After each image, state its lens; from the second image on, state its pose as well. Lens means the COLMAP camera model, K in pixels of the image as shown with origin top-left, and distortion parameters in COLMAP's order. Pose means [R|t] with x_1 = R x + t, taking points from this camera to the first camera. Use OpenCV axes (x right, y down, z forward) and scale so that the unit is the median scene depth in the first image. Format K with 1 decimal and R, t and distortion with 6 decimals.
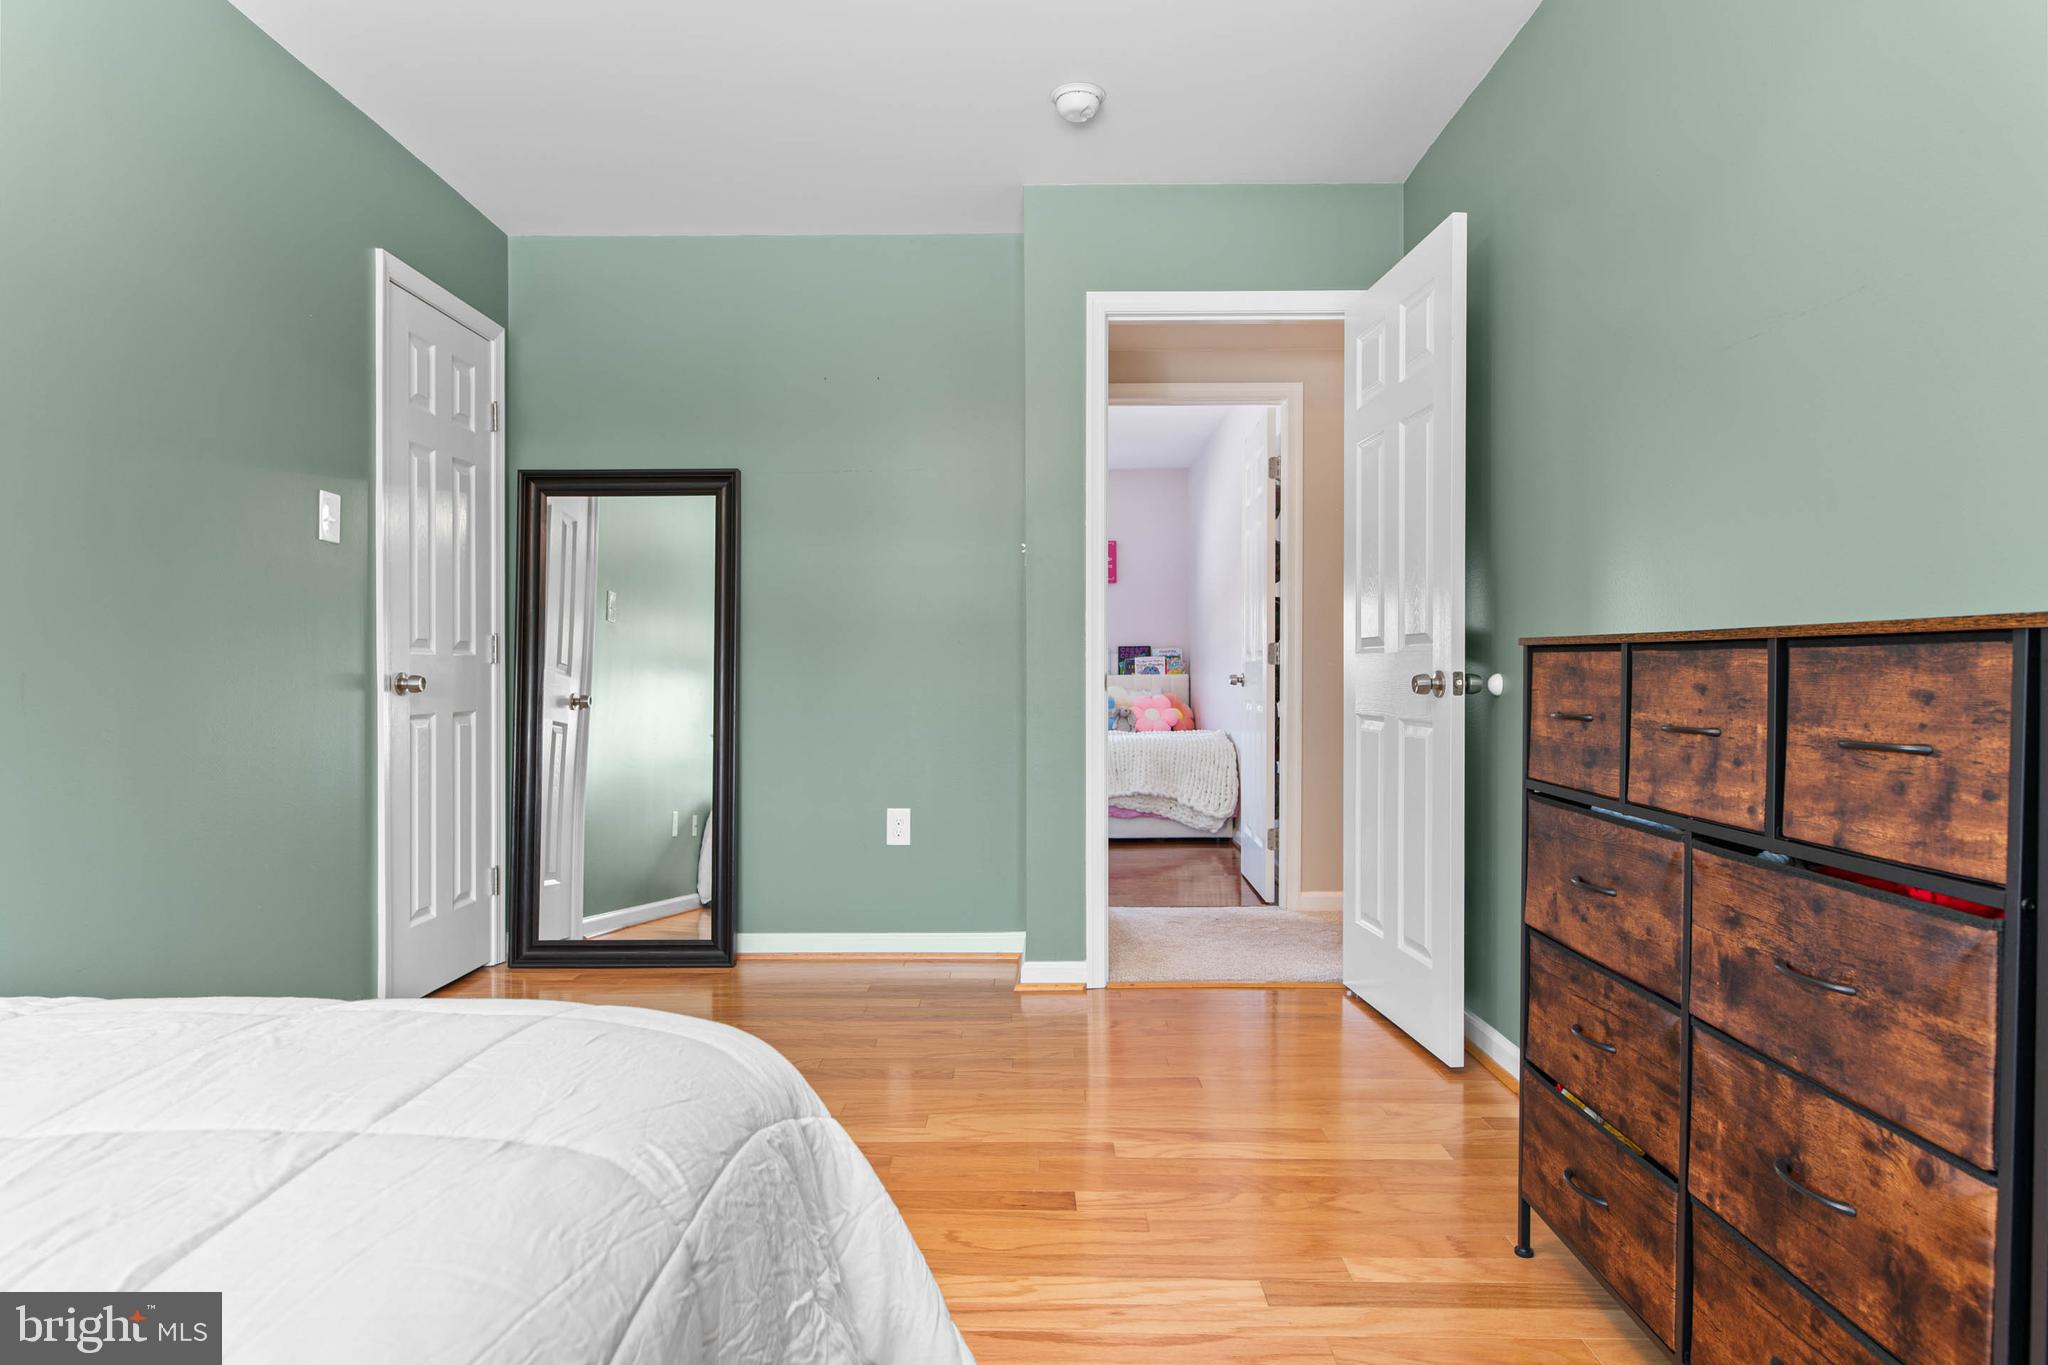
lens RADIAL K [[1170.9, 0, 1024.0], [0, 1170.9, 682.5], [0, 0, 1]] dist [0.001921, -0.001051]
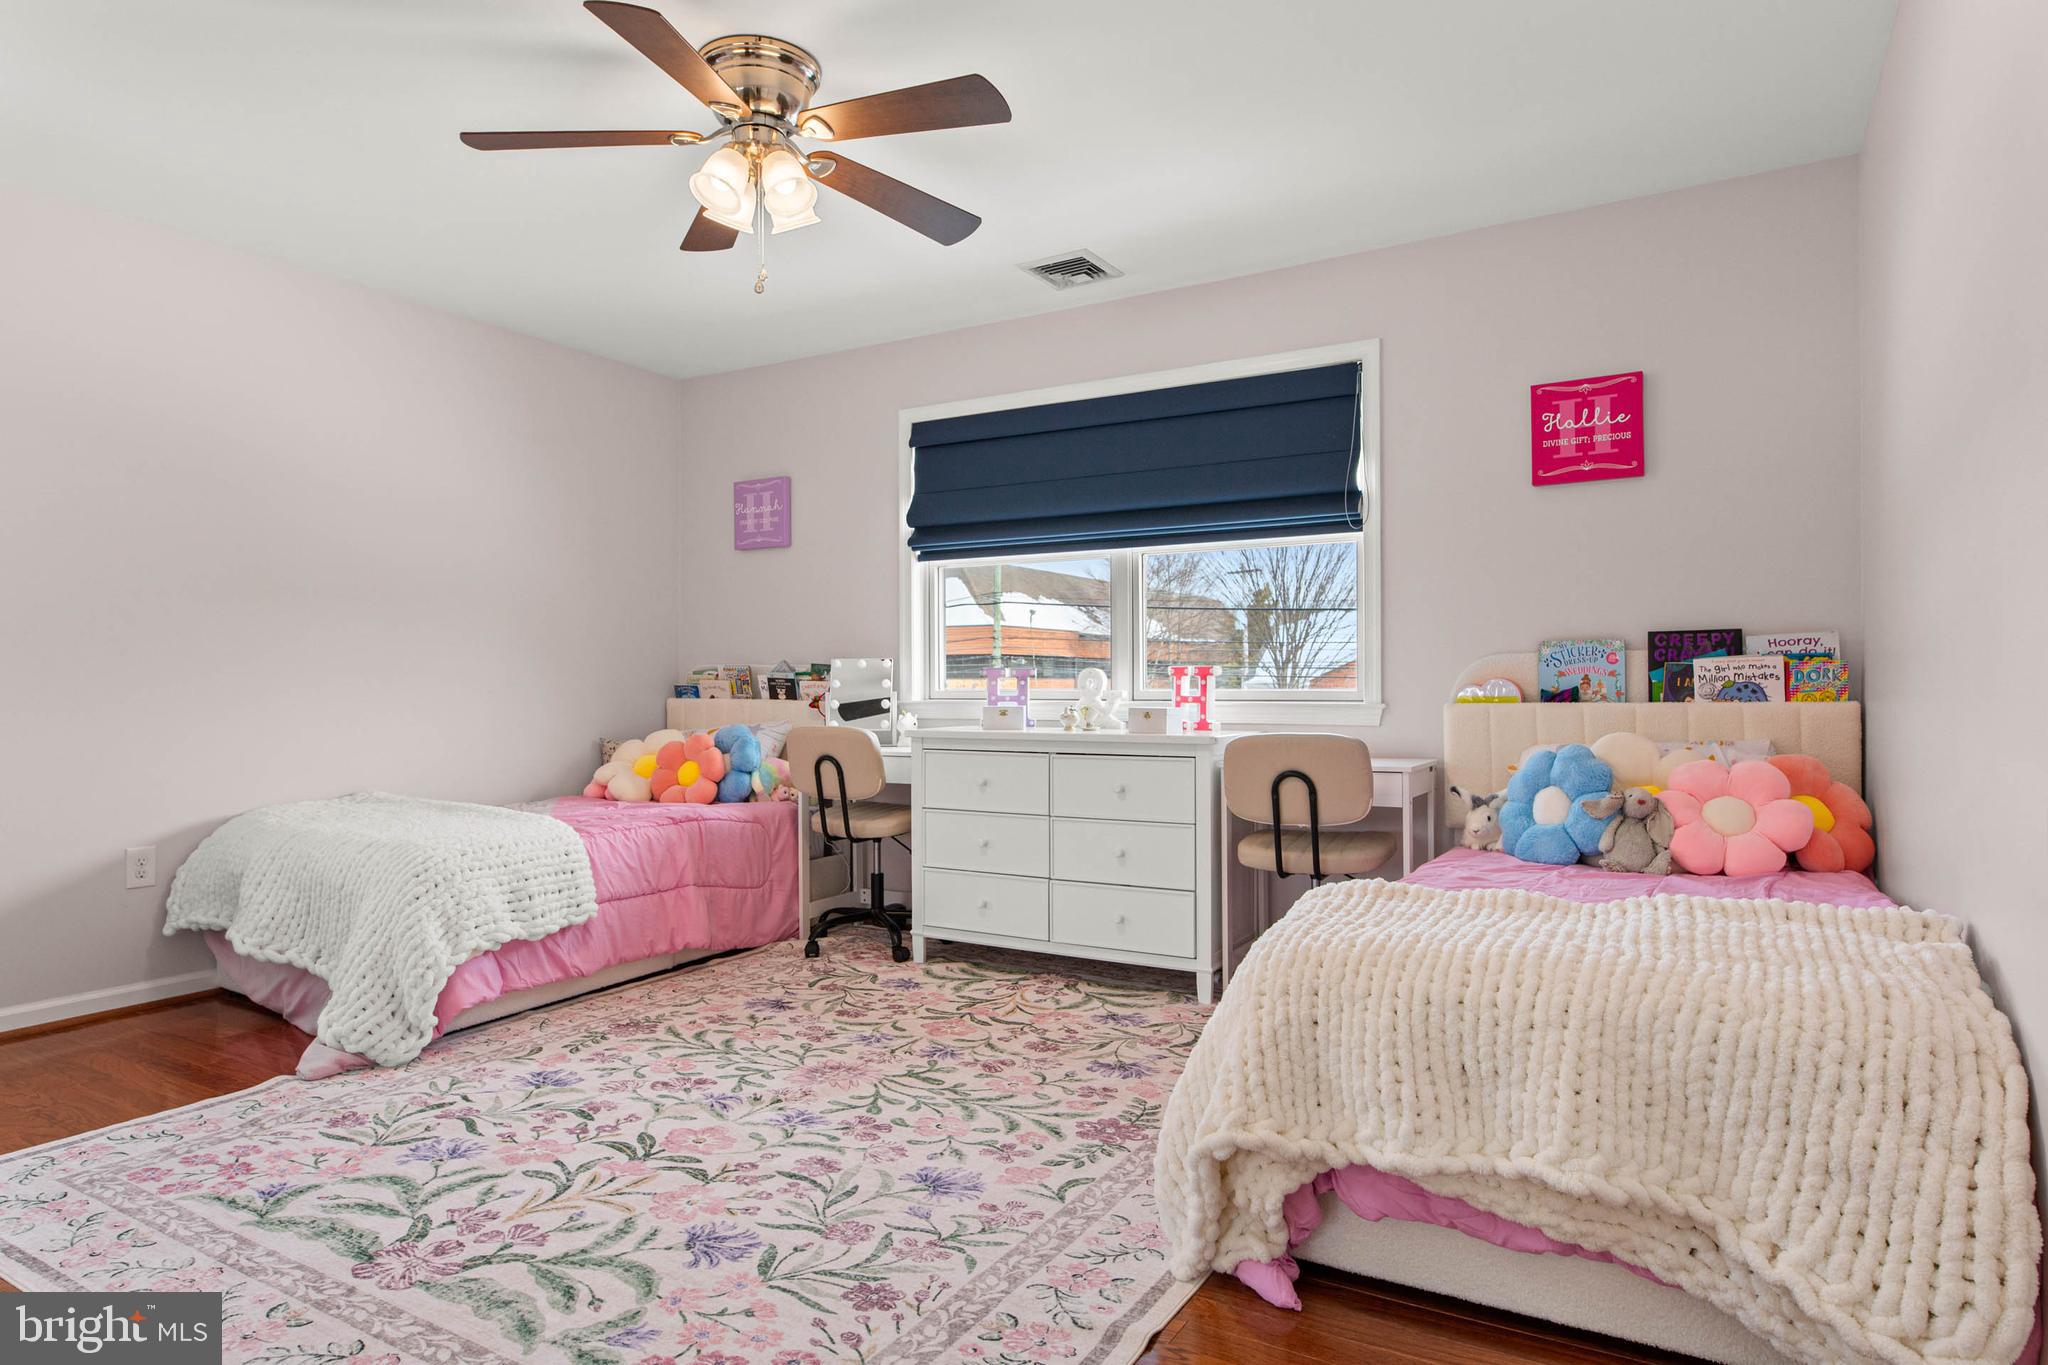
lens RADIAL K [[1170.9, 0, 1024.0], [0, 1170.9, 682.5], [0, 0, 1]] dist [0.001921, -0.001051]
pose [[0.864823, -0.002615, -0.502069, 0.097795], [-0.002938, 0.999943, -0.010269, -0.008585], [0.502068, 0.010356, 0.864766, 0.543574]]
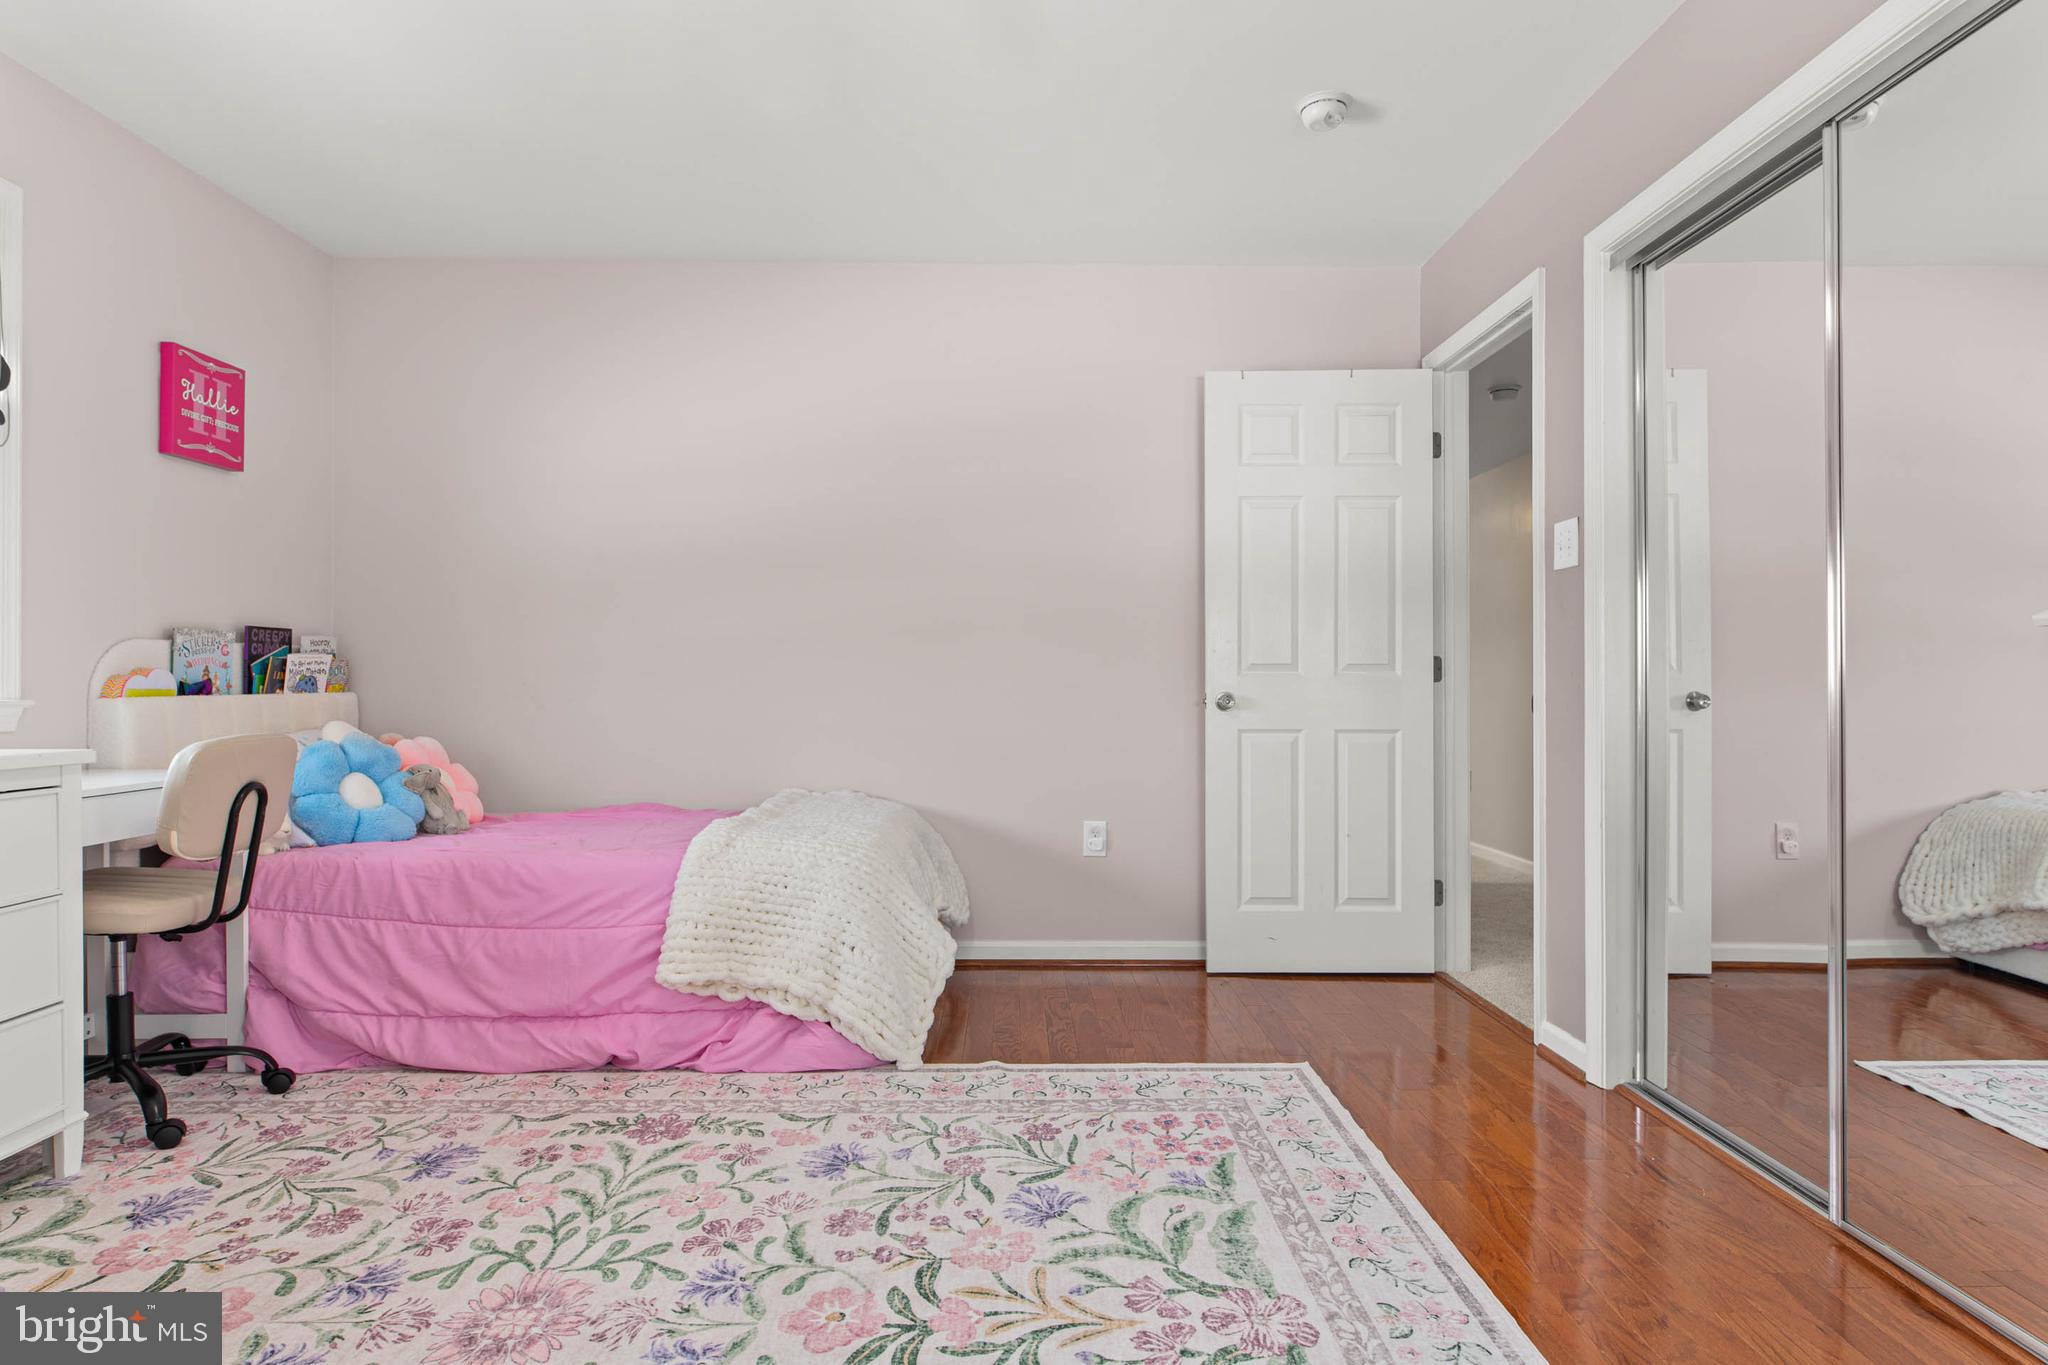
lens RADIAL K [[1170.9, 0, 1024.0], [0, 1170.9, 682.5], [0, 0, 1]] dist [0.001921, -0.001051]
pose [[-0.019130, 0.004780, 0.999806, -0.344369], [0.011351, 0.999925, -0.004564, -0.005695], [-0.999753, 0.011261, -0.019183, 0.735997]]
